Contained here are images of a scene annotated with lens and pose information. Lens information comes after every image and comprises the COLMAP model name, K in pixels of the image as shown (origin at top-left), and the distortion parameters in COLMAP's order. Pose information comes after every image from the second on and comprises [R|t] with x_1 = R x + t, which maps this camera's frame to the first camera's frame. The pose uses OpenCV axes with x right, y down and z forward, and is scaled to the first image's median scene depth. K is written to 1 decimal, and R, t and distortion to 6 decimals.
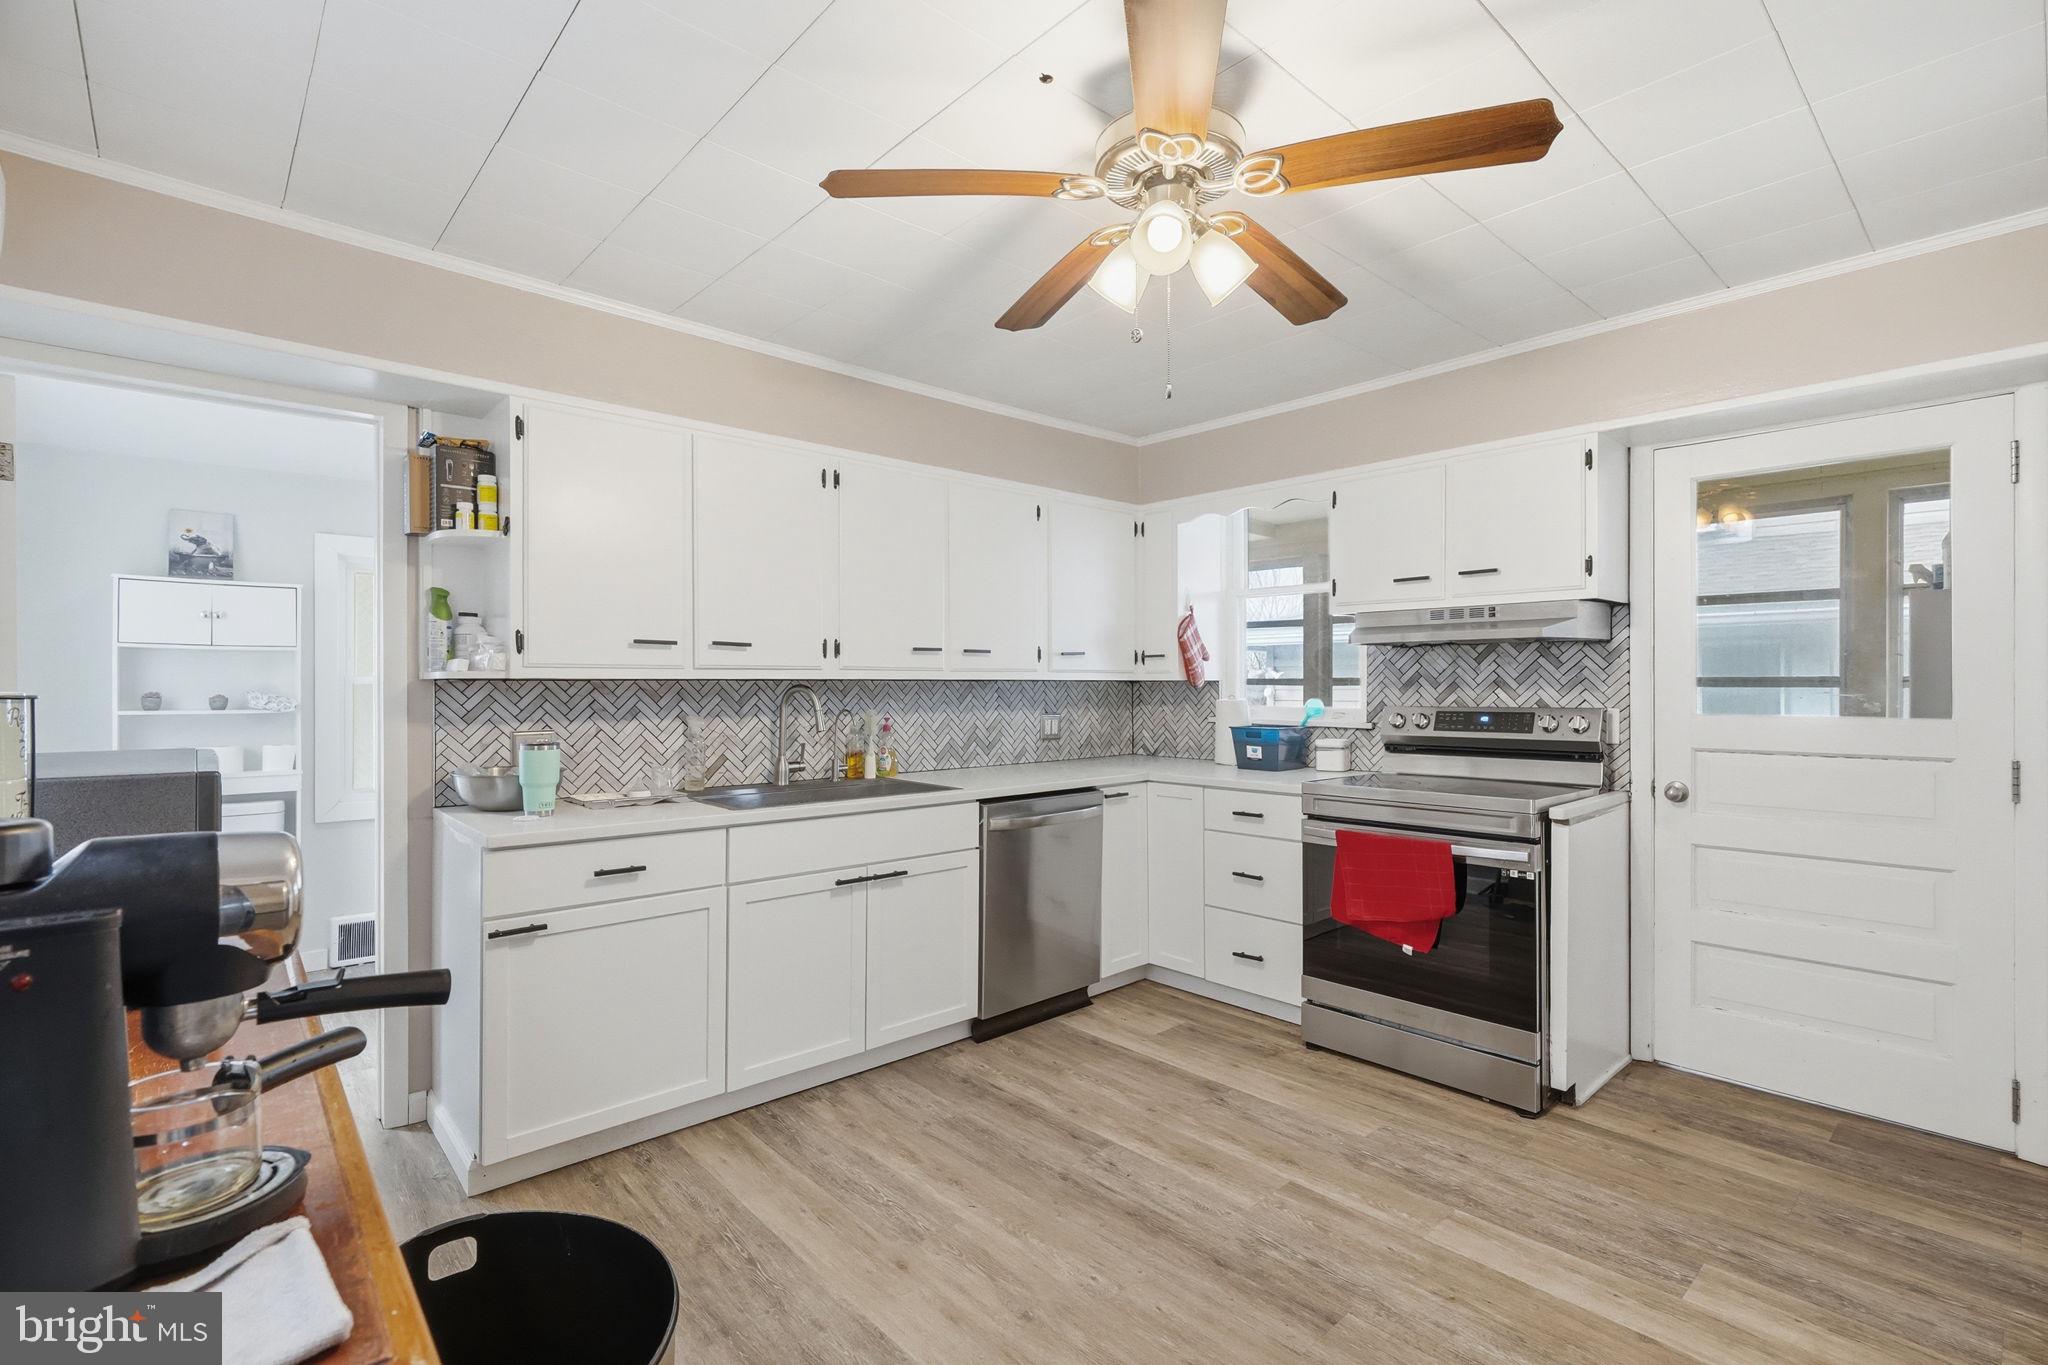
lens RADIAL K [[941.8, 0, 1017.2], [0, 941.8, 681.6], [0, 0, 1]] dist [0.005858, -0.000255]
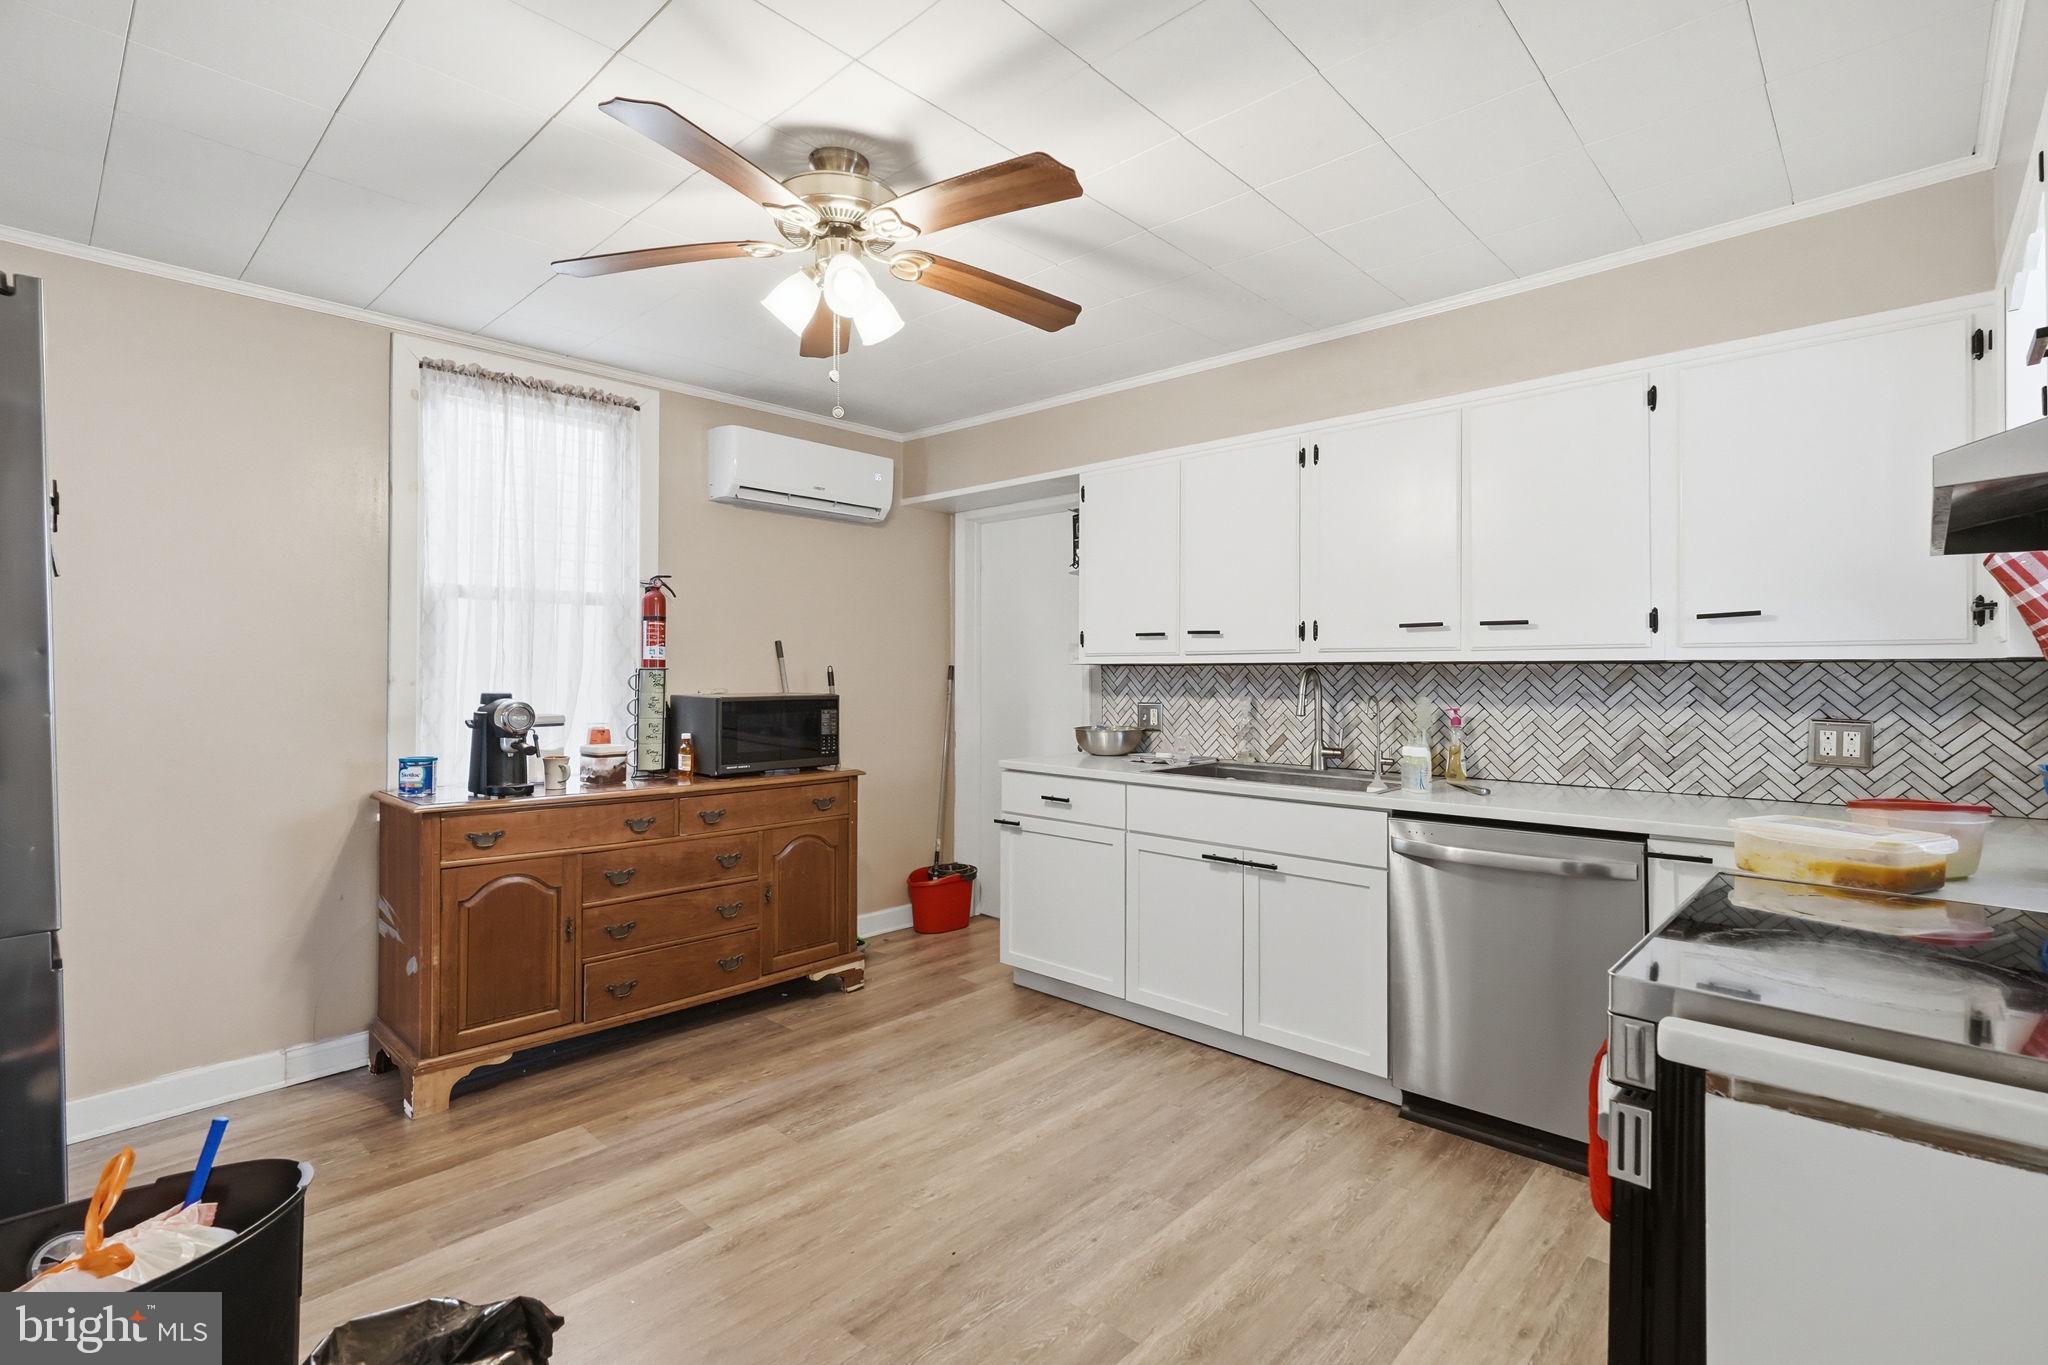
lens RADIAL K [[941.8, 0, 1017.4], [0, 941.8, 668.9], [0, 0, 1]] dist [0.005858, -0.000255]
pose [[0.085954, -0.004417, -0.996289, 0.742428], [-0.000774, 0.999990, -0.004501, 0.008557], [0.996299, 0.001158, 0.085950, 0.618749]]
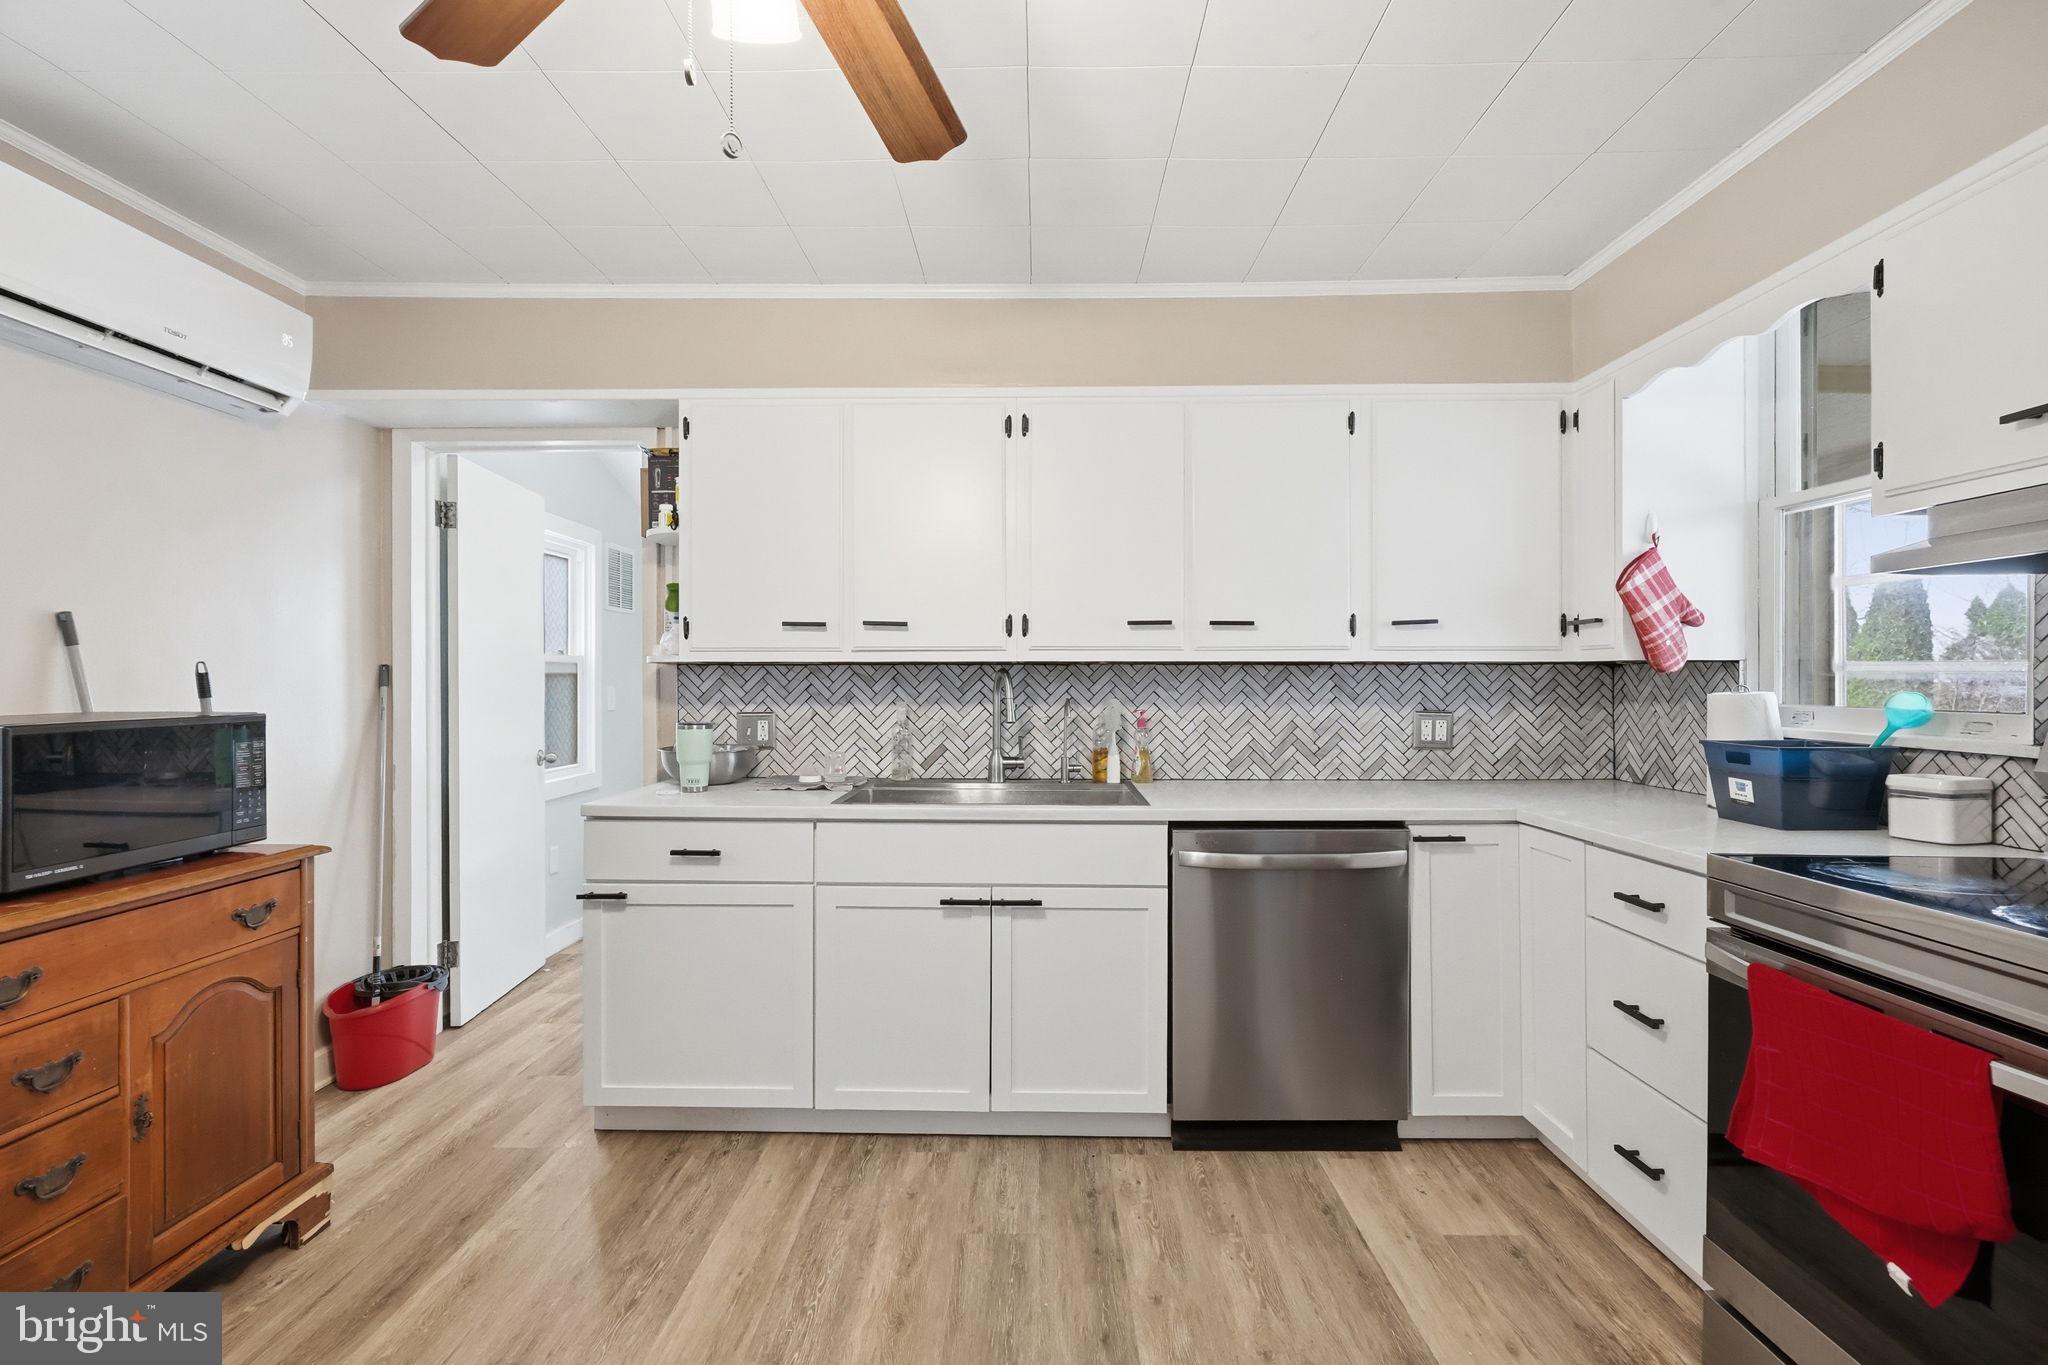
lens RADIAL K [[941.8, 0, 1012.5], [0, 941.8, 679.4], [0, 0, 1]] dist [0.005858, -0.000255]
pose [[0.728370, 0.001295, -0.685183, 0.381074], [0.001439, 0.999993, 0.003419, 0.010602], [0.685182, -0.003476, 0.728363, 0.379187]]
